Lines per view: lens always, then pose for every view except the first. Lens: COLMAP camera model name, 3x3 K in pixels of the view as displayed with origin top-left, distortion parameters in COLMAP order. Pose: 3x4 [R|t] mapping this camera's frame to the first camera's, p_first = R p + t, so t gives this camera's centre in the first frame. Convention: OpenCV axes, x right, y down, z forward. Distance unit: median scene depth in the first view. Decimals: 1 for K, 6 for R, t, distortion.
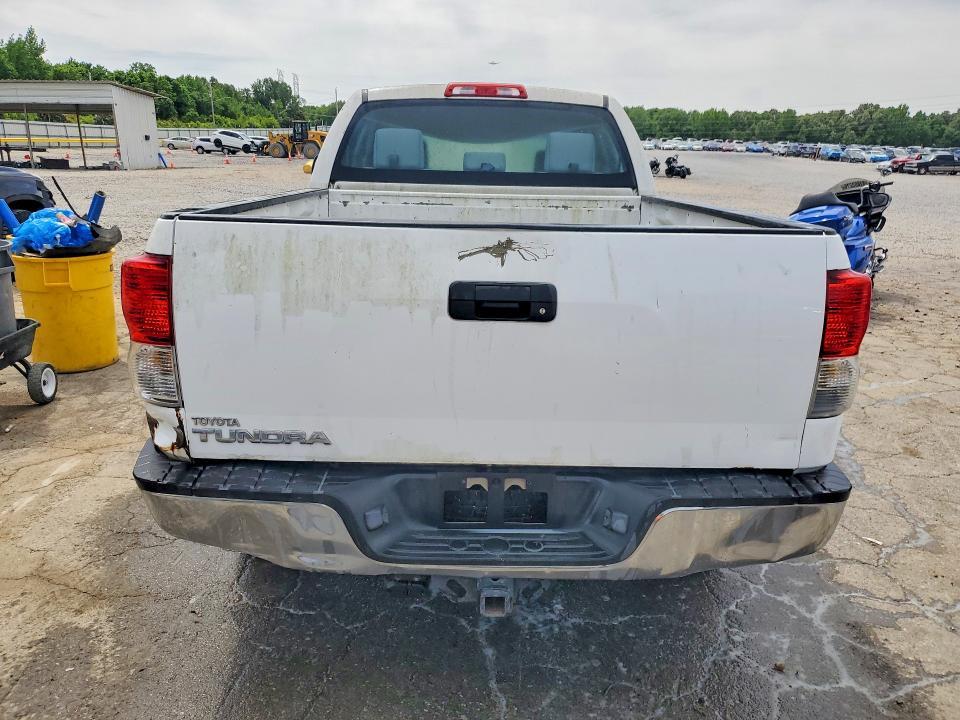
lens RADIAL K [[747.7, 0, 489.7], [0, 747.7, 359.3], [0, 0, 1]] dist [0.055482, -0.040294]
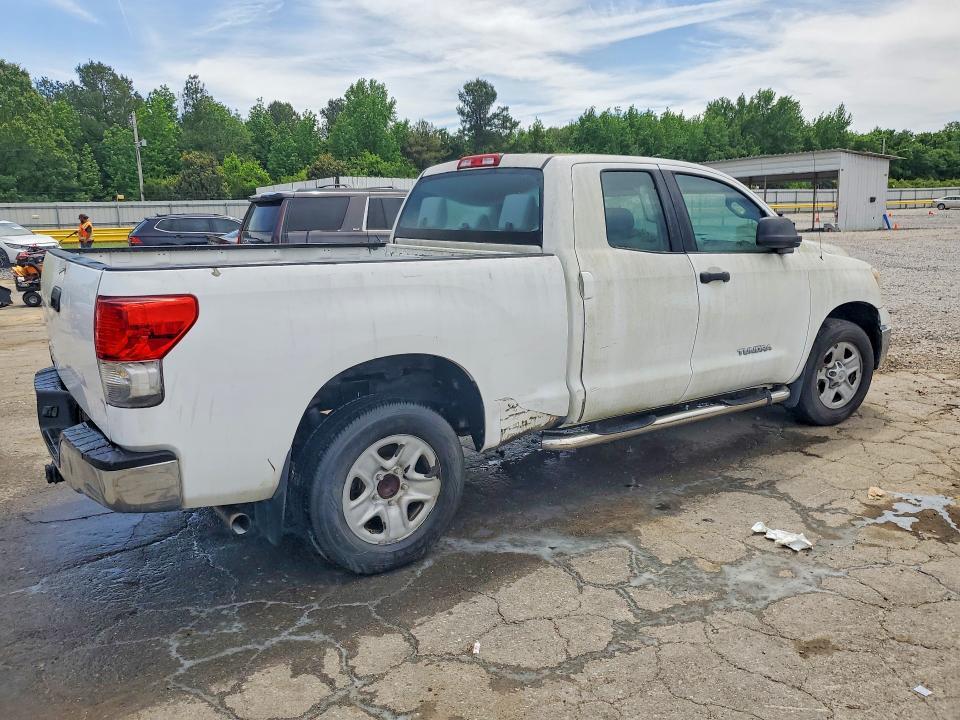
lens RADIAL K [[747.7, 0, 489.7], [0, 747.7, 359.3], [0, 0, 1]] dist [0.055482, -0.040294]
pose [[0.561086, 0.137725, -0.816219, 0.120676], [-0.200965, 0.979224, 0.027082, -0.011379], [0.802992, 0.148836, 0.577107, 0.047608]]
